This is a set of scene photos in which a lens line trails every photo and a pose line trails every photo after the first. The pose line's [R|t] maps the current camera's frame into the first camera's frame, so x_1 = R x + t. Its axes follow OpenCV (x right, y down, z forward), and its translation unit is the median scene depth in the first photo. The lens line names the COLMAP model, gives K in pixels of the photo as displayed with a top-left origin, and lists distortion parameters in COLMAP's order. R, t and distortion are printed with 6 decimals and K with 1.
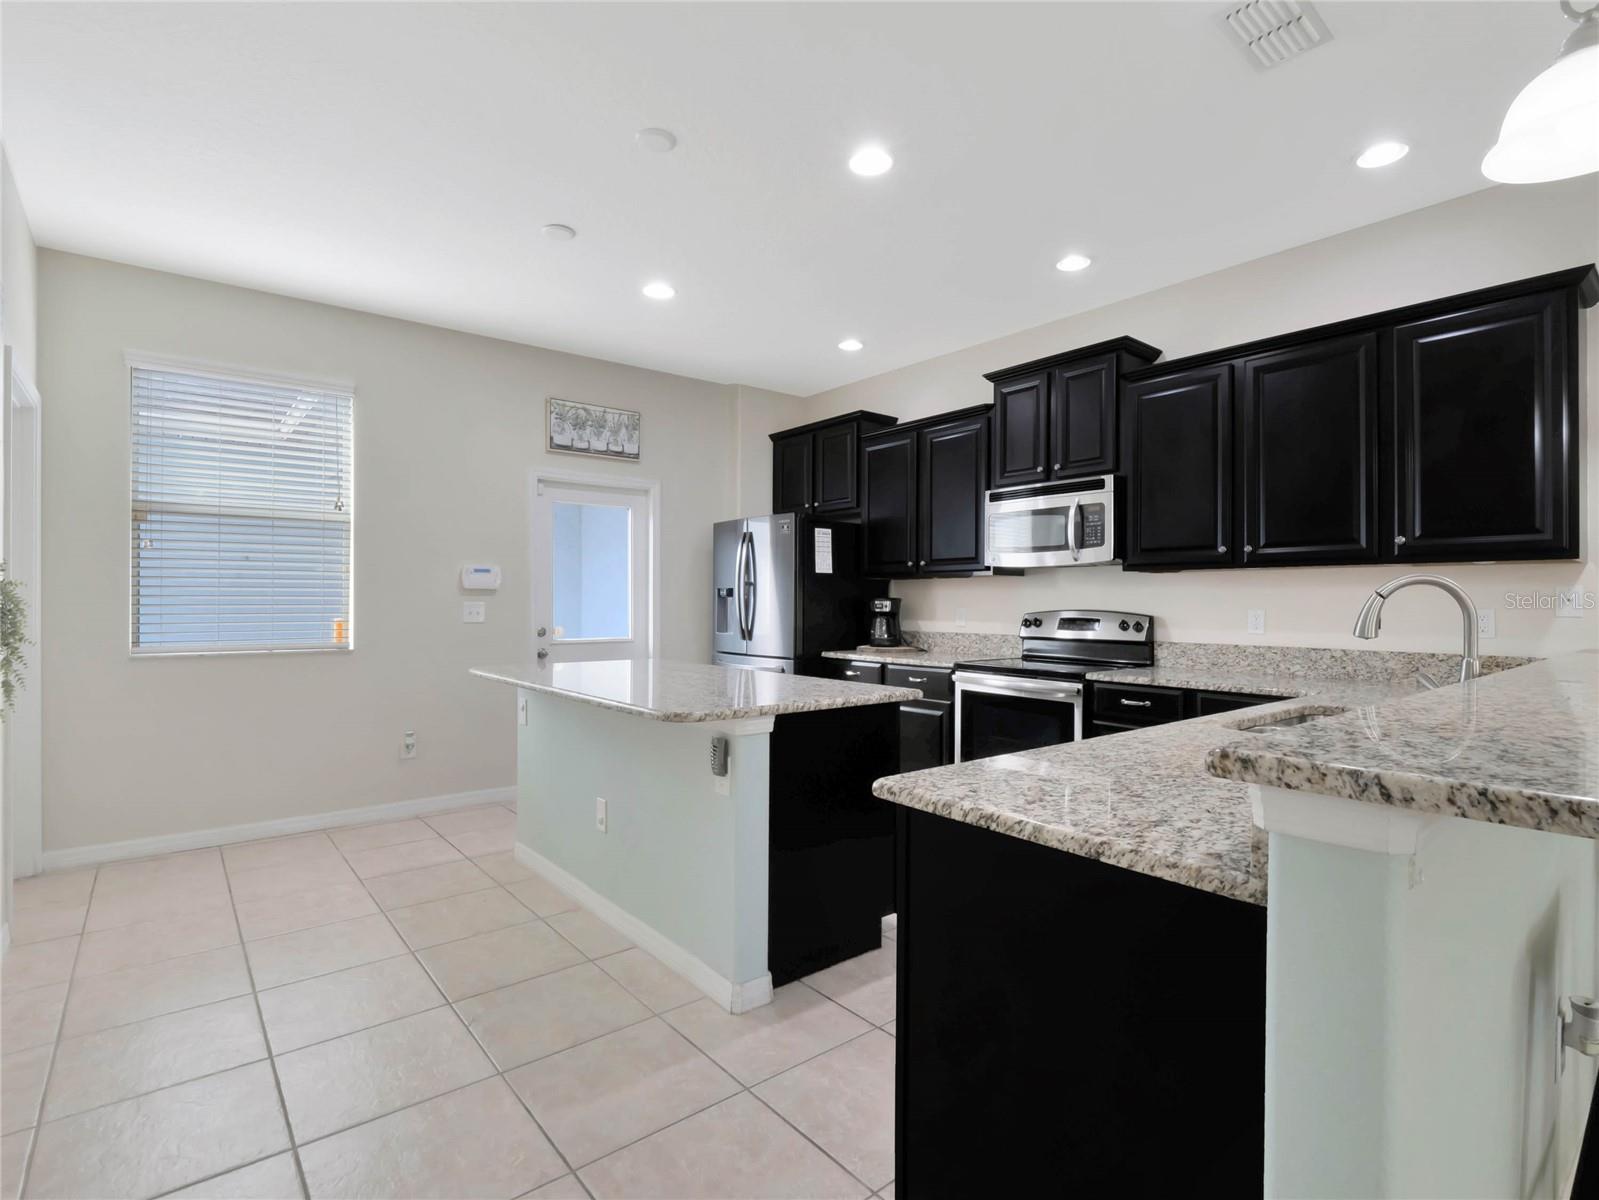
lens RADIAL K [[814.8, 0, 806.2], [0, 814.8, 602.0], [0, 0, 1]] dist [0.000718, -0.004512]
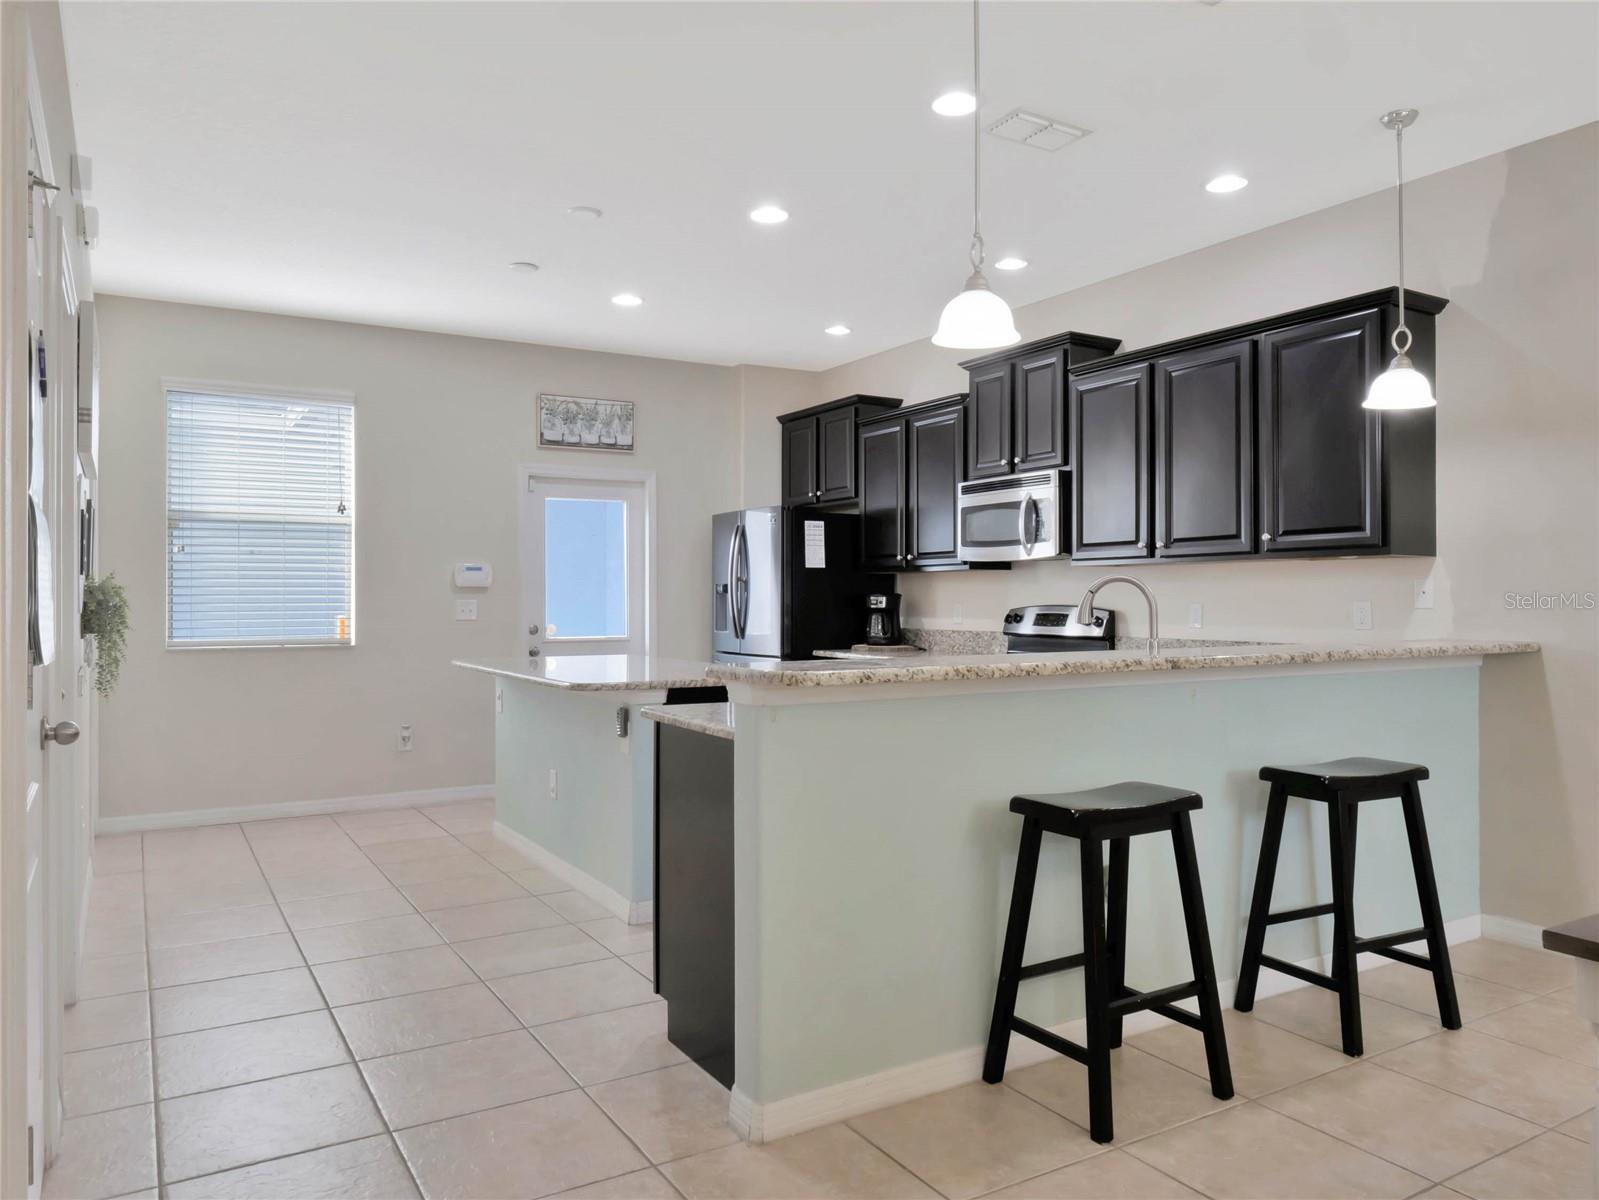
lens RADIAL K [[1162.3, 0, 806.1], [0, 1162.3, 592.3], [0, 0, 1]] dist [0.003921, 0.017275]
pose [[0.989347, -0.005469, -0.145471, 0.242920], [0.004726, 0.999974, -0.005452, 0.000828], [0.145497, 0.004707, 0.989348, -0.406910]]
